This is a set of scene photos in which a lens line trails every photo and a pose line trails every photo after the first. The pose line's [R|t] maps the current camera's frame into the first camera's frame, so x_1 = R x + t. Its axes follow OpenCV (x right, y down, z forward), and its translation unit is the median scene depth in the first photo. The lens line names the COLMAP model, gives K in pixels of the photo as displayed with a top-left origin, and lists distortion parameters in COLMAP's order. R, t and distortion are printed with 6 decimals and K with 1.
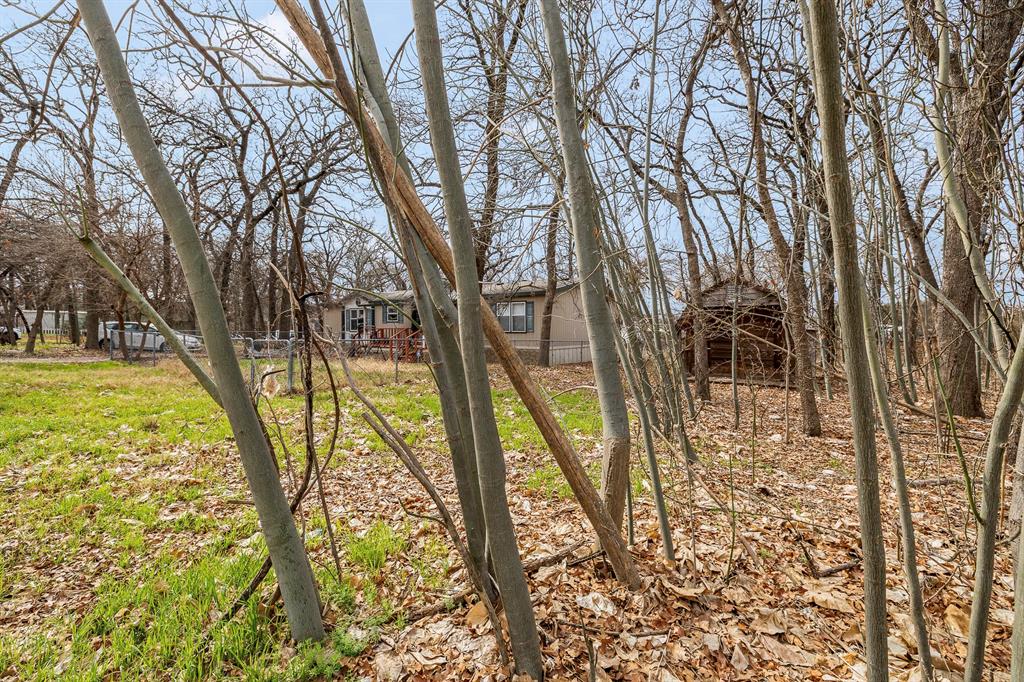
lens RADIAL K [[436.9, 0, 515.3], [0, 436.9, 335.7], [0, 0, 1]] dist [0.002549, 0.000036]
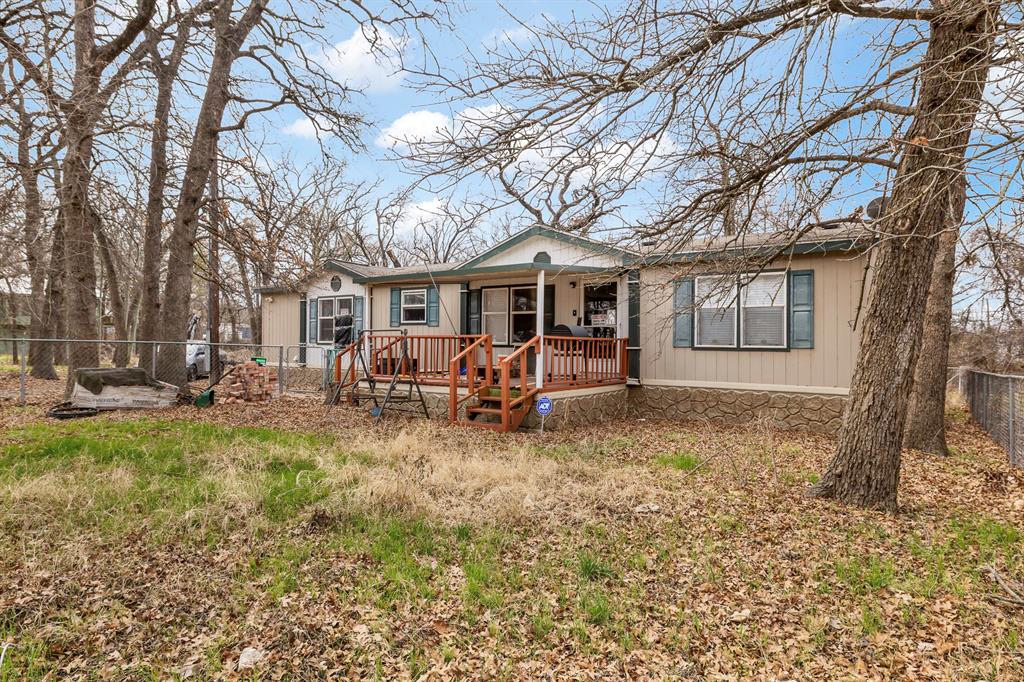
lens RADIAL K [[599.4, 0, 509.1], [0, 599.4, 344.0], [0, 0, 1]] dist [-0.006953, -0.000836]
pose [[0.999908, 0.011059, -0.007909, -0.182062], [-0.011238, 0.999673, -0.022968, 0.001782], [0.007653, 0.023054, 0.999705, 0.387185]]
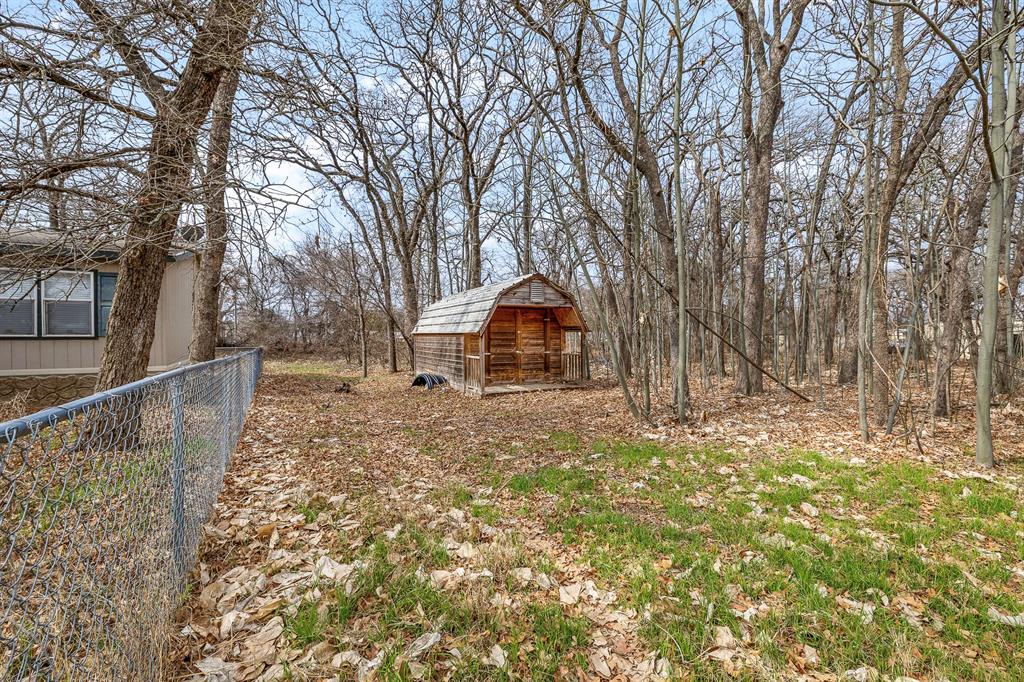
lens RADIAL K [[436.9, 0, 512.2], [0, 436.9, 335.7], [0, 0, 1]] dist [0.002549, 0.000036]
pose [[0.438019, 0.001197, 0.898965, -0.165765], [0.017675, 0.999794, -0.009943, 0.001726], [-0.898792, 0.020244, 0.437907, 0.330014]]
